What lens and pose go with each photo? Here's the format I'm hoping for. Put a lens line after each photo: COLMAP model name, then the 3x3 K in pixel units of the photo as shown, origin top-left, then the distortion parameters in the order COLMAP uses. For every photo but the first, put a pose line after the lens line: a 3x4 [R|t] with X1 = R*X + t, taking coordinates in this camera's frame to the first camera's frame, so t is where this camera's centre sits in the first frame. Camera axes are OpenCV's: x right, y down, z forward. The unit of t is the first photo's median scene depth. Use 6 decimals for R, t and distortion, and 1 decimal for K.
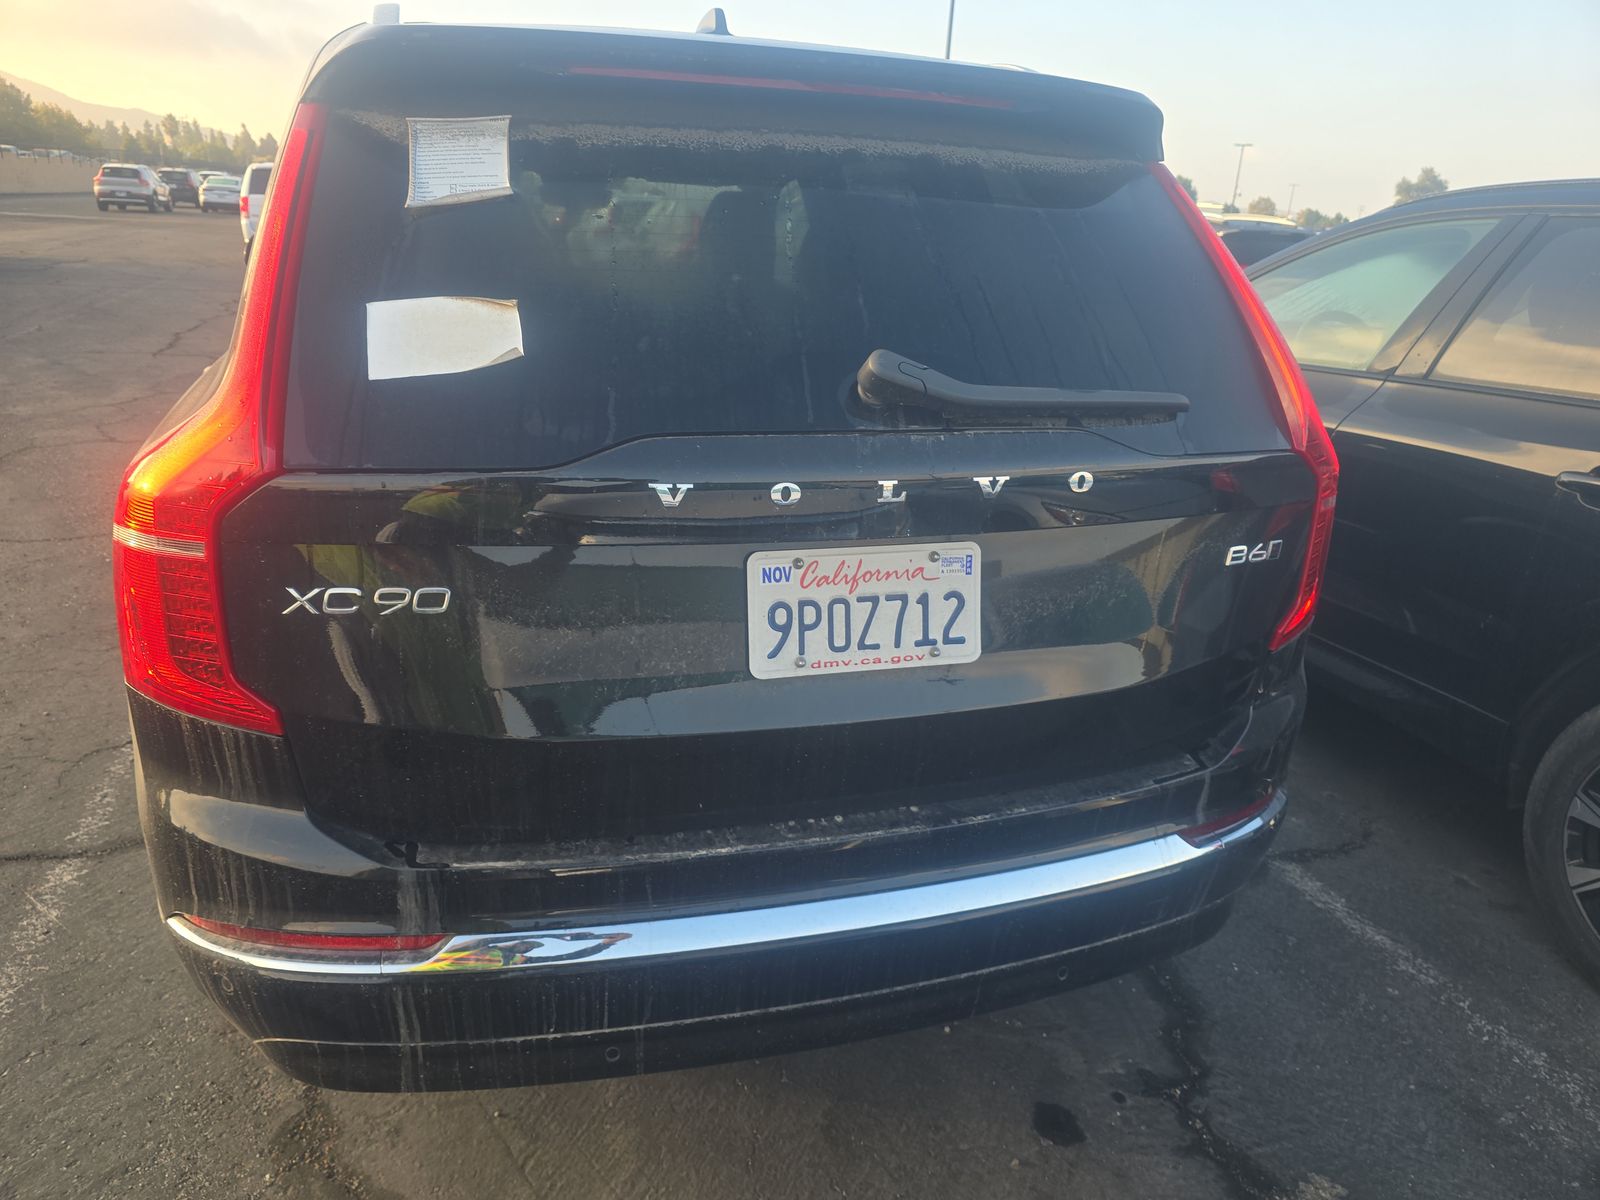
lens RADIAL K [[1070.5, 0, 799.8], [0, 1070.5, 602.1], [0, 0, 1]] dist [0.026674, -0.014261]
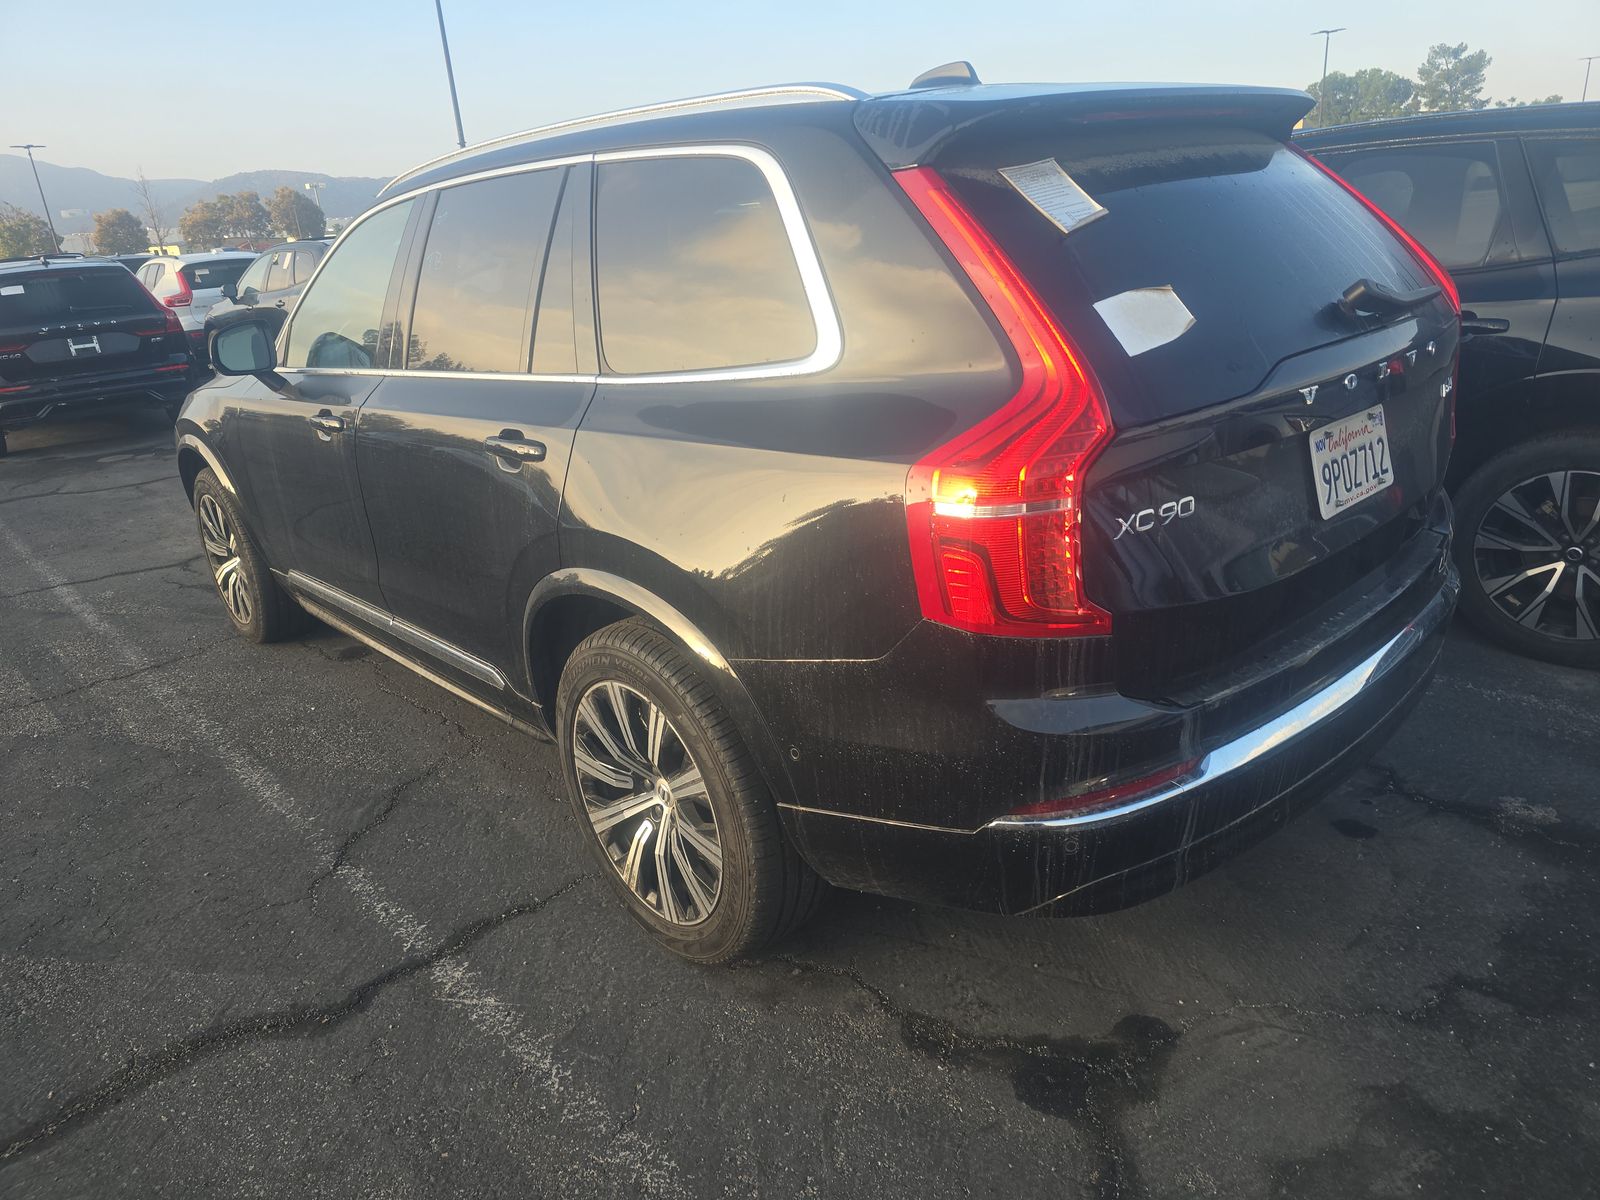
lens RADIAL K [[1070.5, 0, 785.5], [0, 1070.5, 597.9], [0, 0, 1]] dist [0.026674, -0.014261]
pose [[0.900349, -0.255945, 0.351942, -1.176238], [0.259770, 0.964954, 0.037199, -0.065755], [-0.349129, 0.057932, 0.935282, -0.091134]]
